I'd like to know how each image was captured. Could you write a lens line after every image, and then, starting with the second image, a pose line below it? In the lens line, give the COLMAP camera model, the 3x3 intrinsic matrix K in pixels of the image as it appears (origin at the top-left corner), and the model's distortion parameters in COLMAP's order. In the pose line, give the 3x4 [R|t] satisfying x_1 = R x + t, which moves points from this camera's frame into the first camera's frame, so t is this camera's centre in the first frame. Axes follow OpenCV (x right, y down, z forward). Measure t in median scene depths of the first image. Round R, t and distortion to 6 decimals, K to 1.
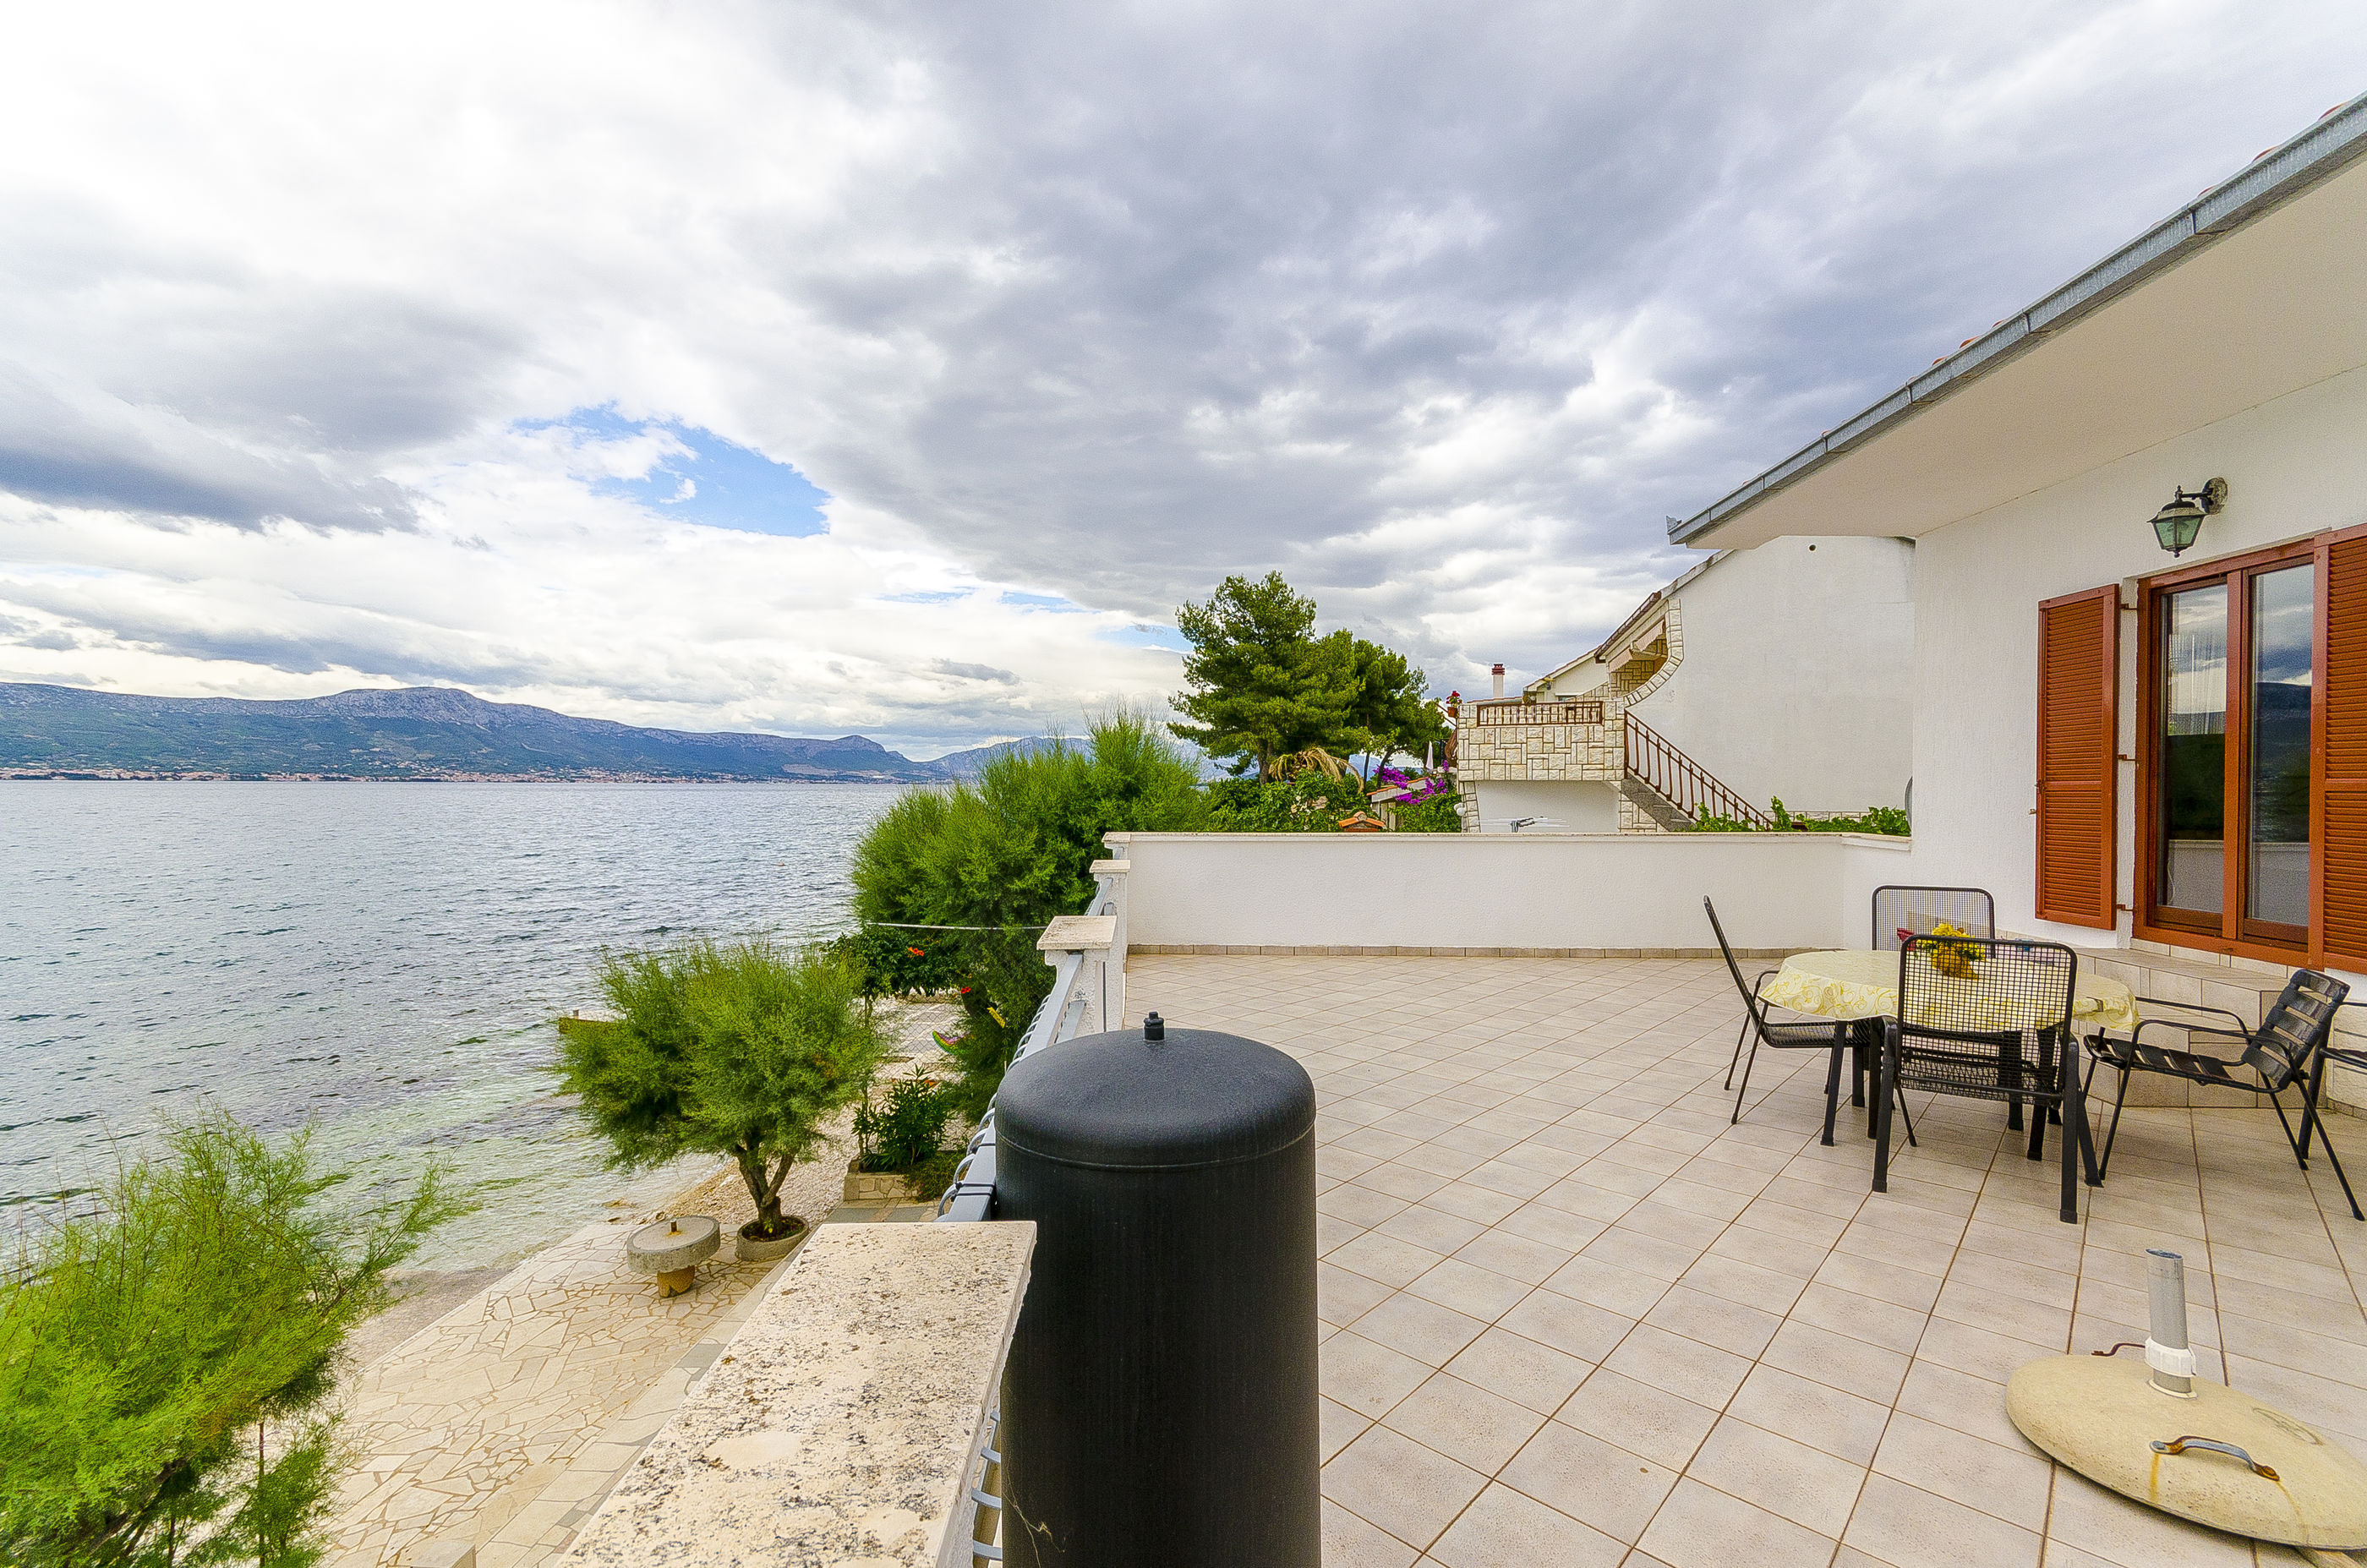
lens RADIAL K [[1034.3, 0, 1190.1], [0, 1034.3, 794.9], [0, 0, 1]] dist [0.004731, 0.002333]
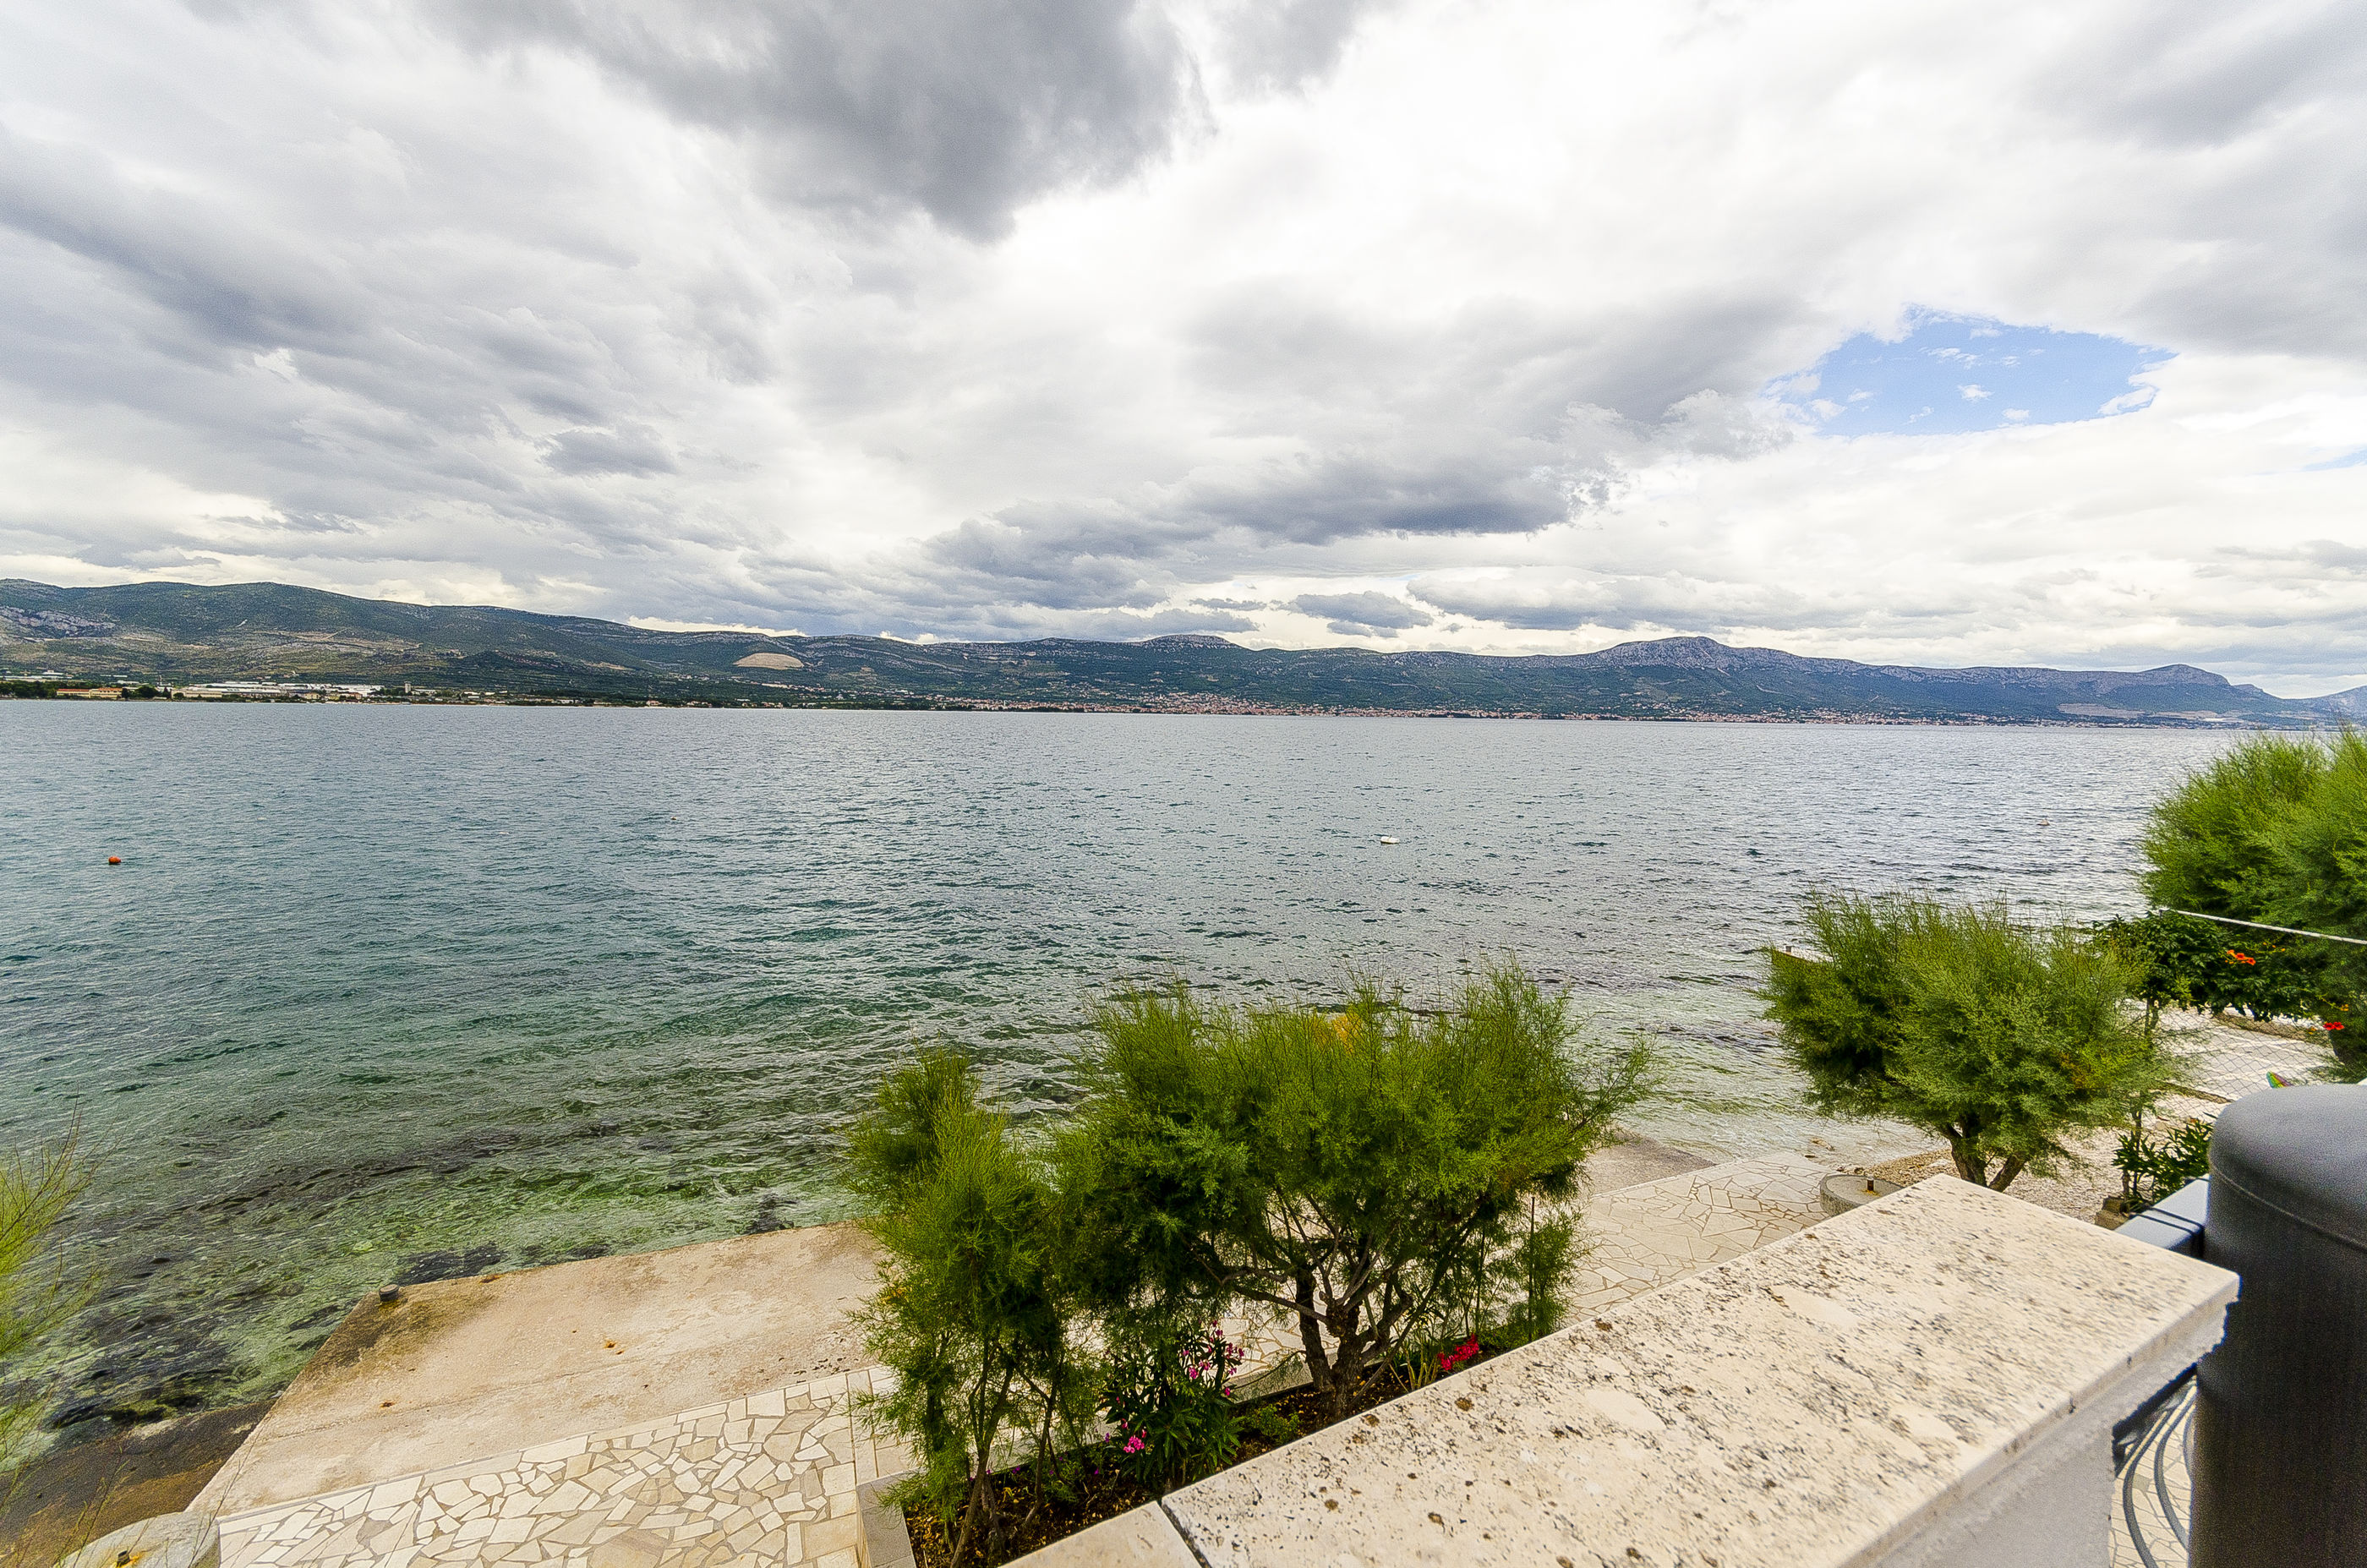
lens RADIAL K [[1034.3, 0, 1200.1], [0, 1034.3, 824.0], [0, 0, 1]] dist [0.004731, 0.002333]
pose [[0.484424, 0.095845, -0.869567, 0.173186], [-0.021784, 0.994994, 0.097534, 0.001329], [0.874562, -0.028305, 0.484087, -0.118280]]
